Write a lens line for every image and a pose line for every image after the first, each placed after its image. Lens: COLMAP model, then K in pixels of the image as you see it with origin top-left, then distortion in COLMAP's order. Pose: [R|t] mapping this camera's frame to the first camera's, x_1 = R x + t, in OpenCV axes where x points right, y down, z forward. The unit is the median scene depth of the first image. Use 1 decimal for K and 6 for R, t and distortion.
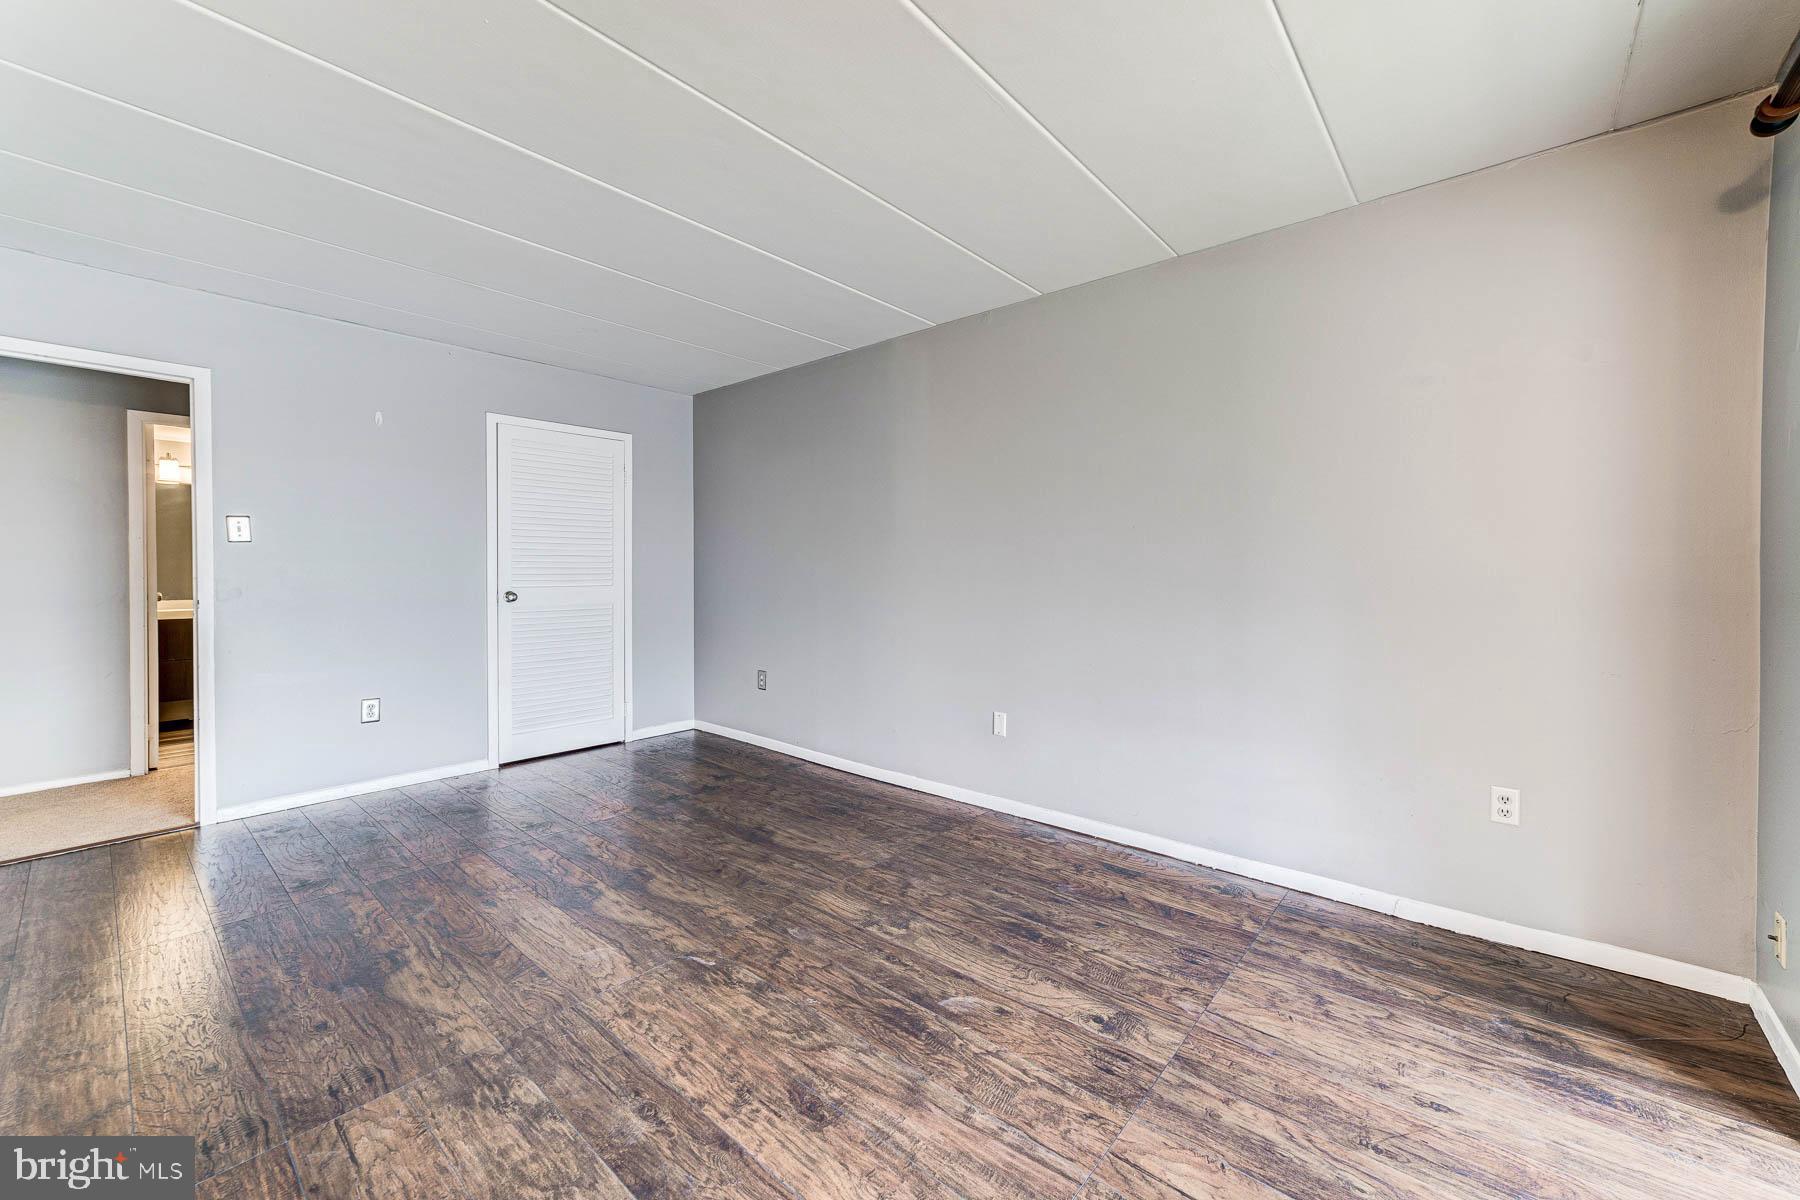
lens RADIAL K [[700.6, 0, 910.1], [0, 700.6, 609.3], [0, 0, 1]] dist [-0.016542, 0.007270]
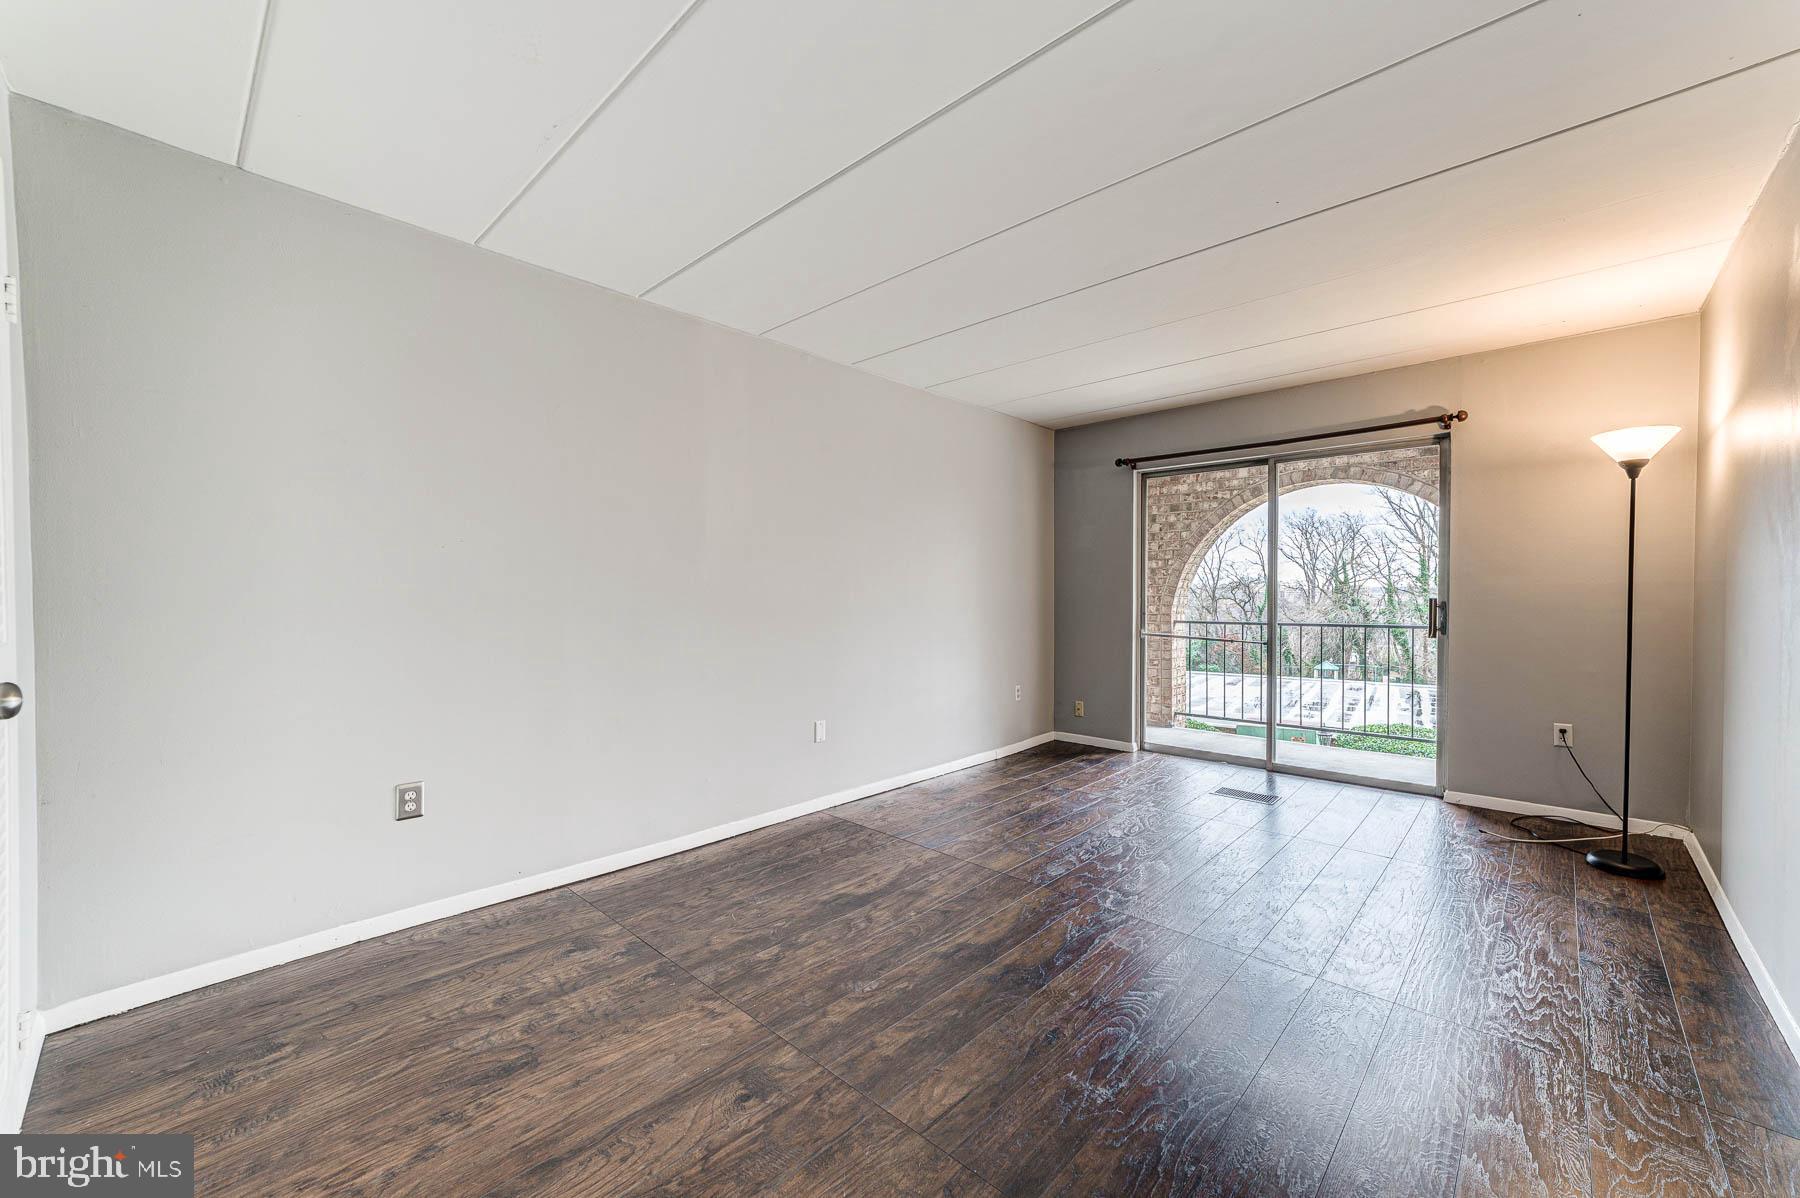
lens RADIAL K [[700.6, 0, 910.1], [0, 700.6, 608.3], [0, 0, 1]] dist [-0.016542, 0.007270]
pose [[0.022453, -0.007483, 0.999720, -0.990731], [0.058643, 0.998260, 0.006155, -0.029721], [-0.998026, 0.058488, 0.022853, 0.829115]]
